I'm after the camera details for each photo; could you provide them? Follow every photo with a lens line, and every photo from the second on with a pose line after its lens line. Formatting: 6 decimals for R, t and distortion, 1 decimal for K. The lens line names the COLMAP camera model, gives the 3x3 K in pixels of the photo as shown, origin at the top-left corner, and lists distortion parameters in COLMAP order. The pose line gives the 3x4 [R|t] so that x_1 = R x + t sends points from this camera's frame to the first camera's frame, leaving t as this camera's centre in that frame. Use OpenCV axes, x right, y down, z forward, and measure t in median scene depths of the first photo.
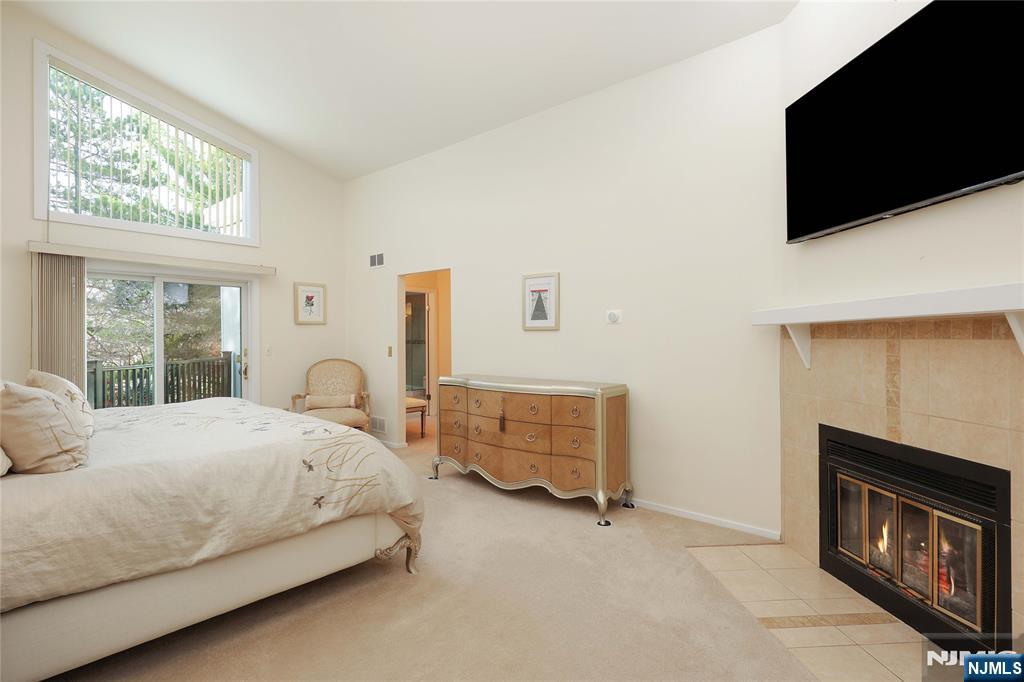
lens RADIAL K [[496.2, 0, 512.4], [0, 496.2, 336.1], [0, 0, 1]] dist [0.002975, 0.000137]
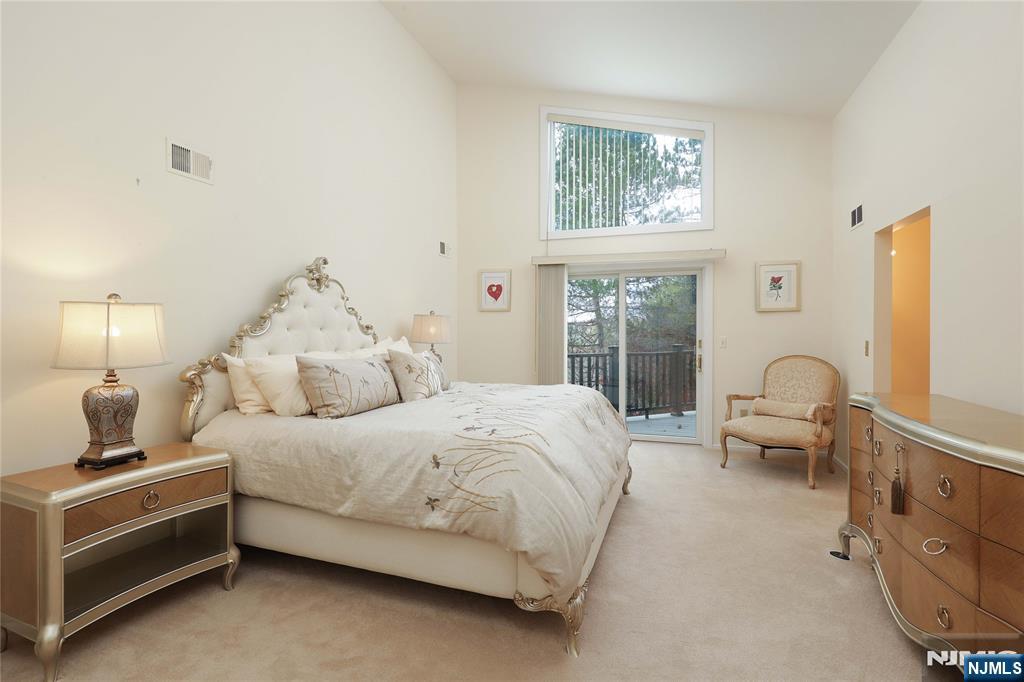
lens RADIAL K [[496.2, 0, 512.4], [0, 496.2, 336.1], [0, 0, 1]] dist [0.002975, 0.000137]
pose [[0.376405, 0.016199, -0.926314, 0.528273], [0.000380, 0.999844, 0.017640, 0.005263], [0.926455, -0.006991, 0.376340, 0.804476]]
